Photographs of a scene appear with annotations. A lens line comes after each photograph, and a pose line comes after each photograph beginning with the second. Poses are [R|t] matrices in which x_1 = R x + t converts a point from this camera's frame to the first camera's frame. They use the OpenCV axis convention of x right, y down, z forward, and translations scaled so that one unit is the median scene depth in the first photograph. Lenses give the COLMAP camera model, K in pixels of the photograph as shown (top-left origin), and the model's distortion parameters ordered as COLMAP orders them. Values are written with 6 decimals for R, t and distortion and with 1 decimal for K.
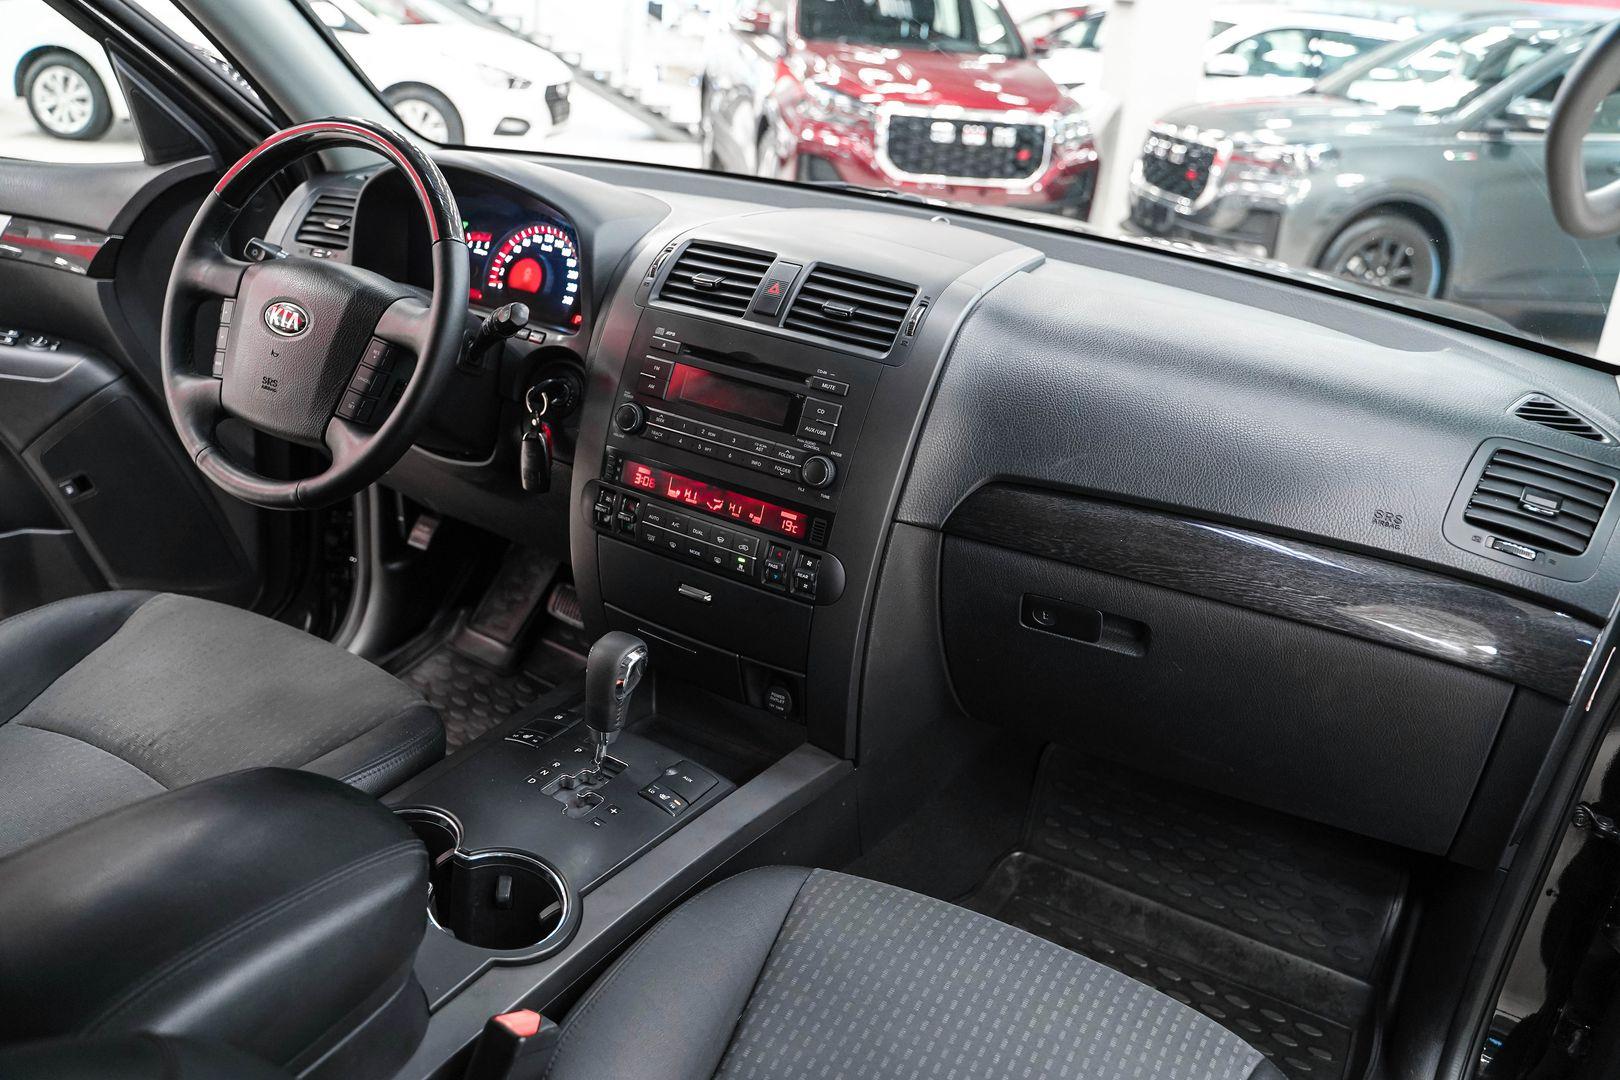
lens RADIAL K [[1326.2, 0, 811.9], [0, 1326.2, 534.7], [0, 0, 1]] dist [-0.107622, 0.079759]
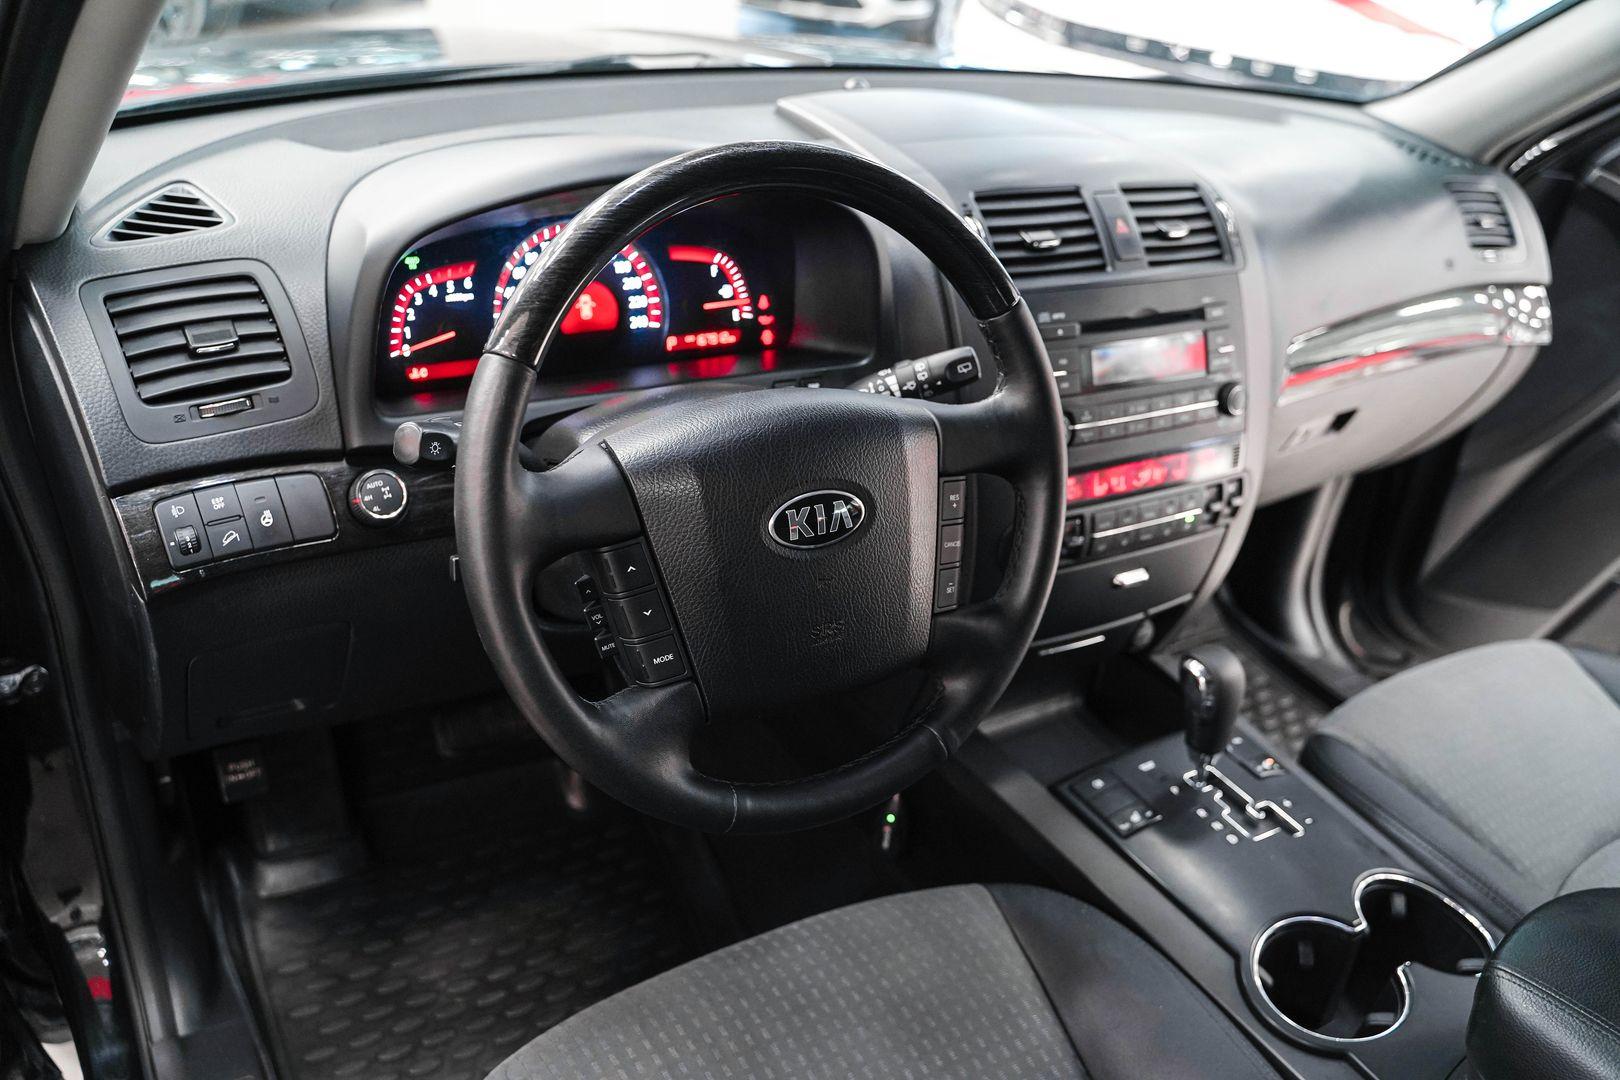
lens RADIAL K [[1326.2, 0, 802.7], [0, 1326.2, 536.8], [0, 0, 1]] dist [-0.107622, 0.079759]
pose [[0.493483, -0.469785, 0.731968, -0.686696], [0.275236, 0.882678, 0.380952, -0.314256], [-0.825058, 0.013471, 0.564888, 0.552549]]
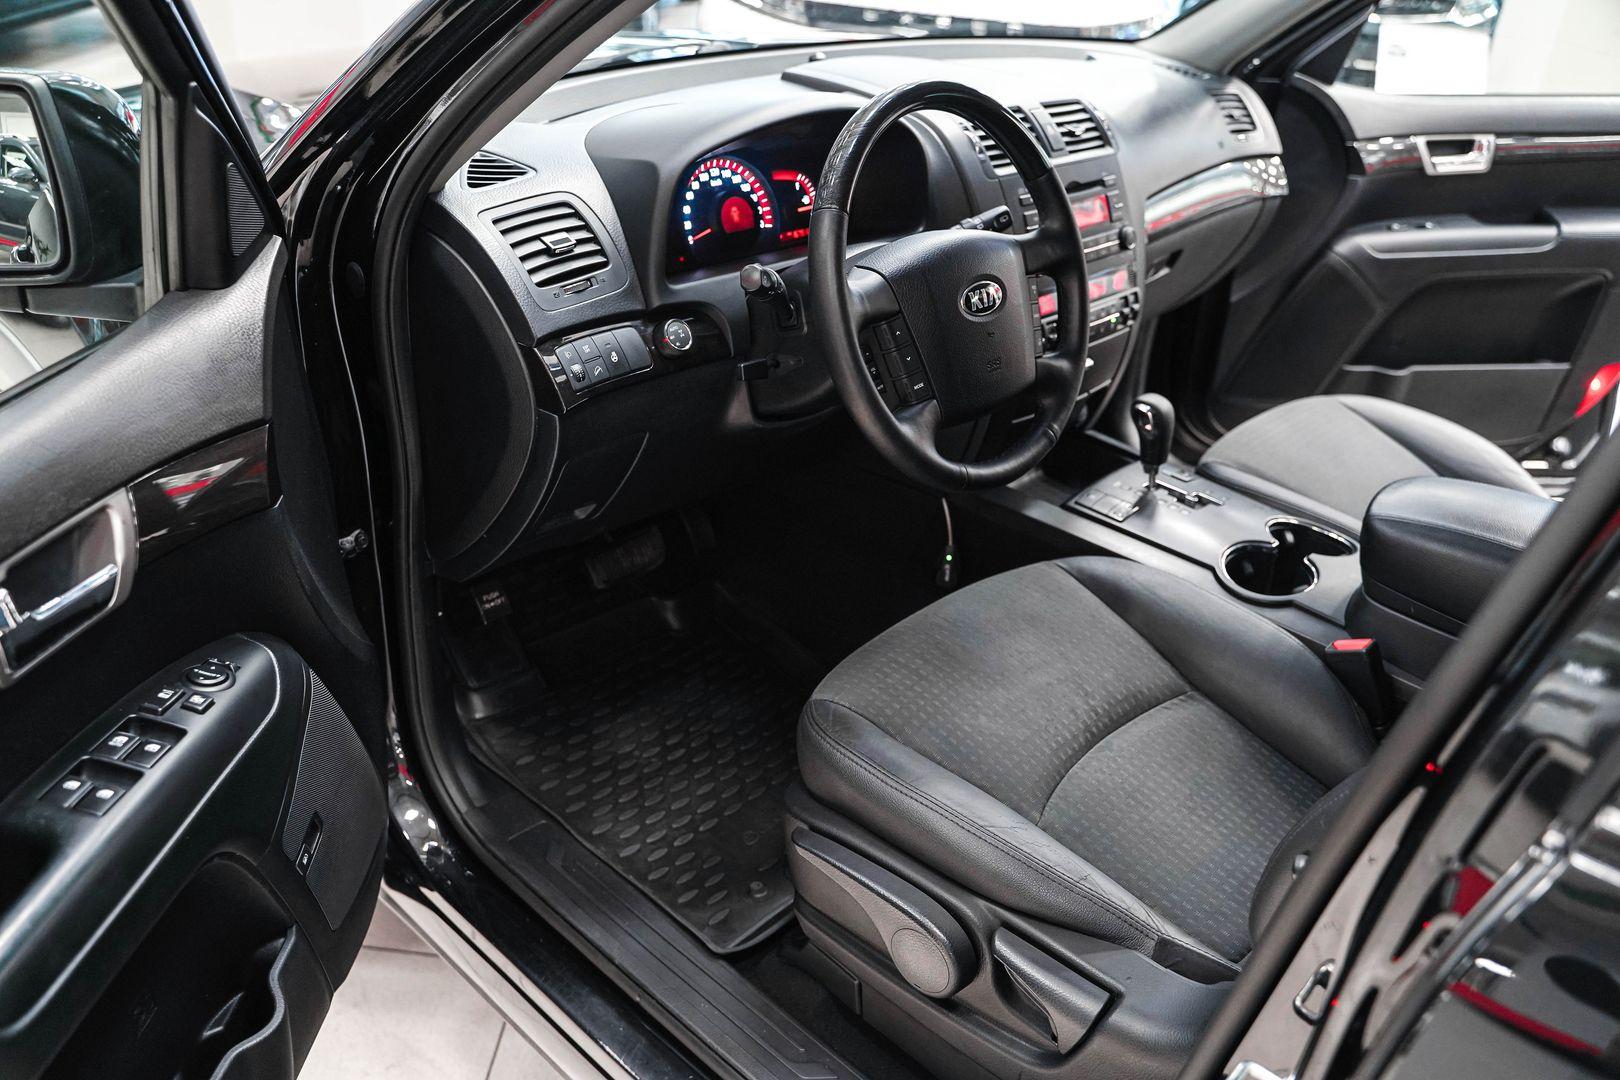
lens RADIAL K [[1326.2, 0, 810.0], [0, 1326.2, 537.0], [0, 0, 1]] dist [-0.107622, 0.079759]
pose [[0.245380, -0.535708, 0.807964, -1.086868], [0.328116, 0.830149, 0.450768, -0.412963], [-0.912211, 0.154497, 0.379476, 0.630296]]
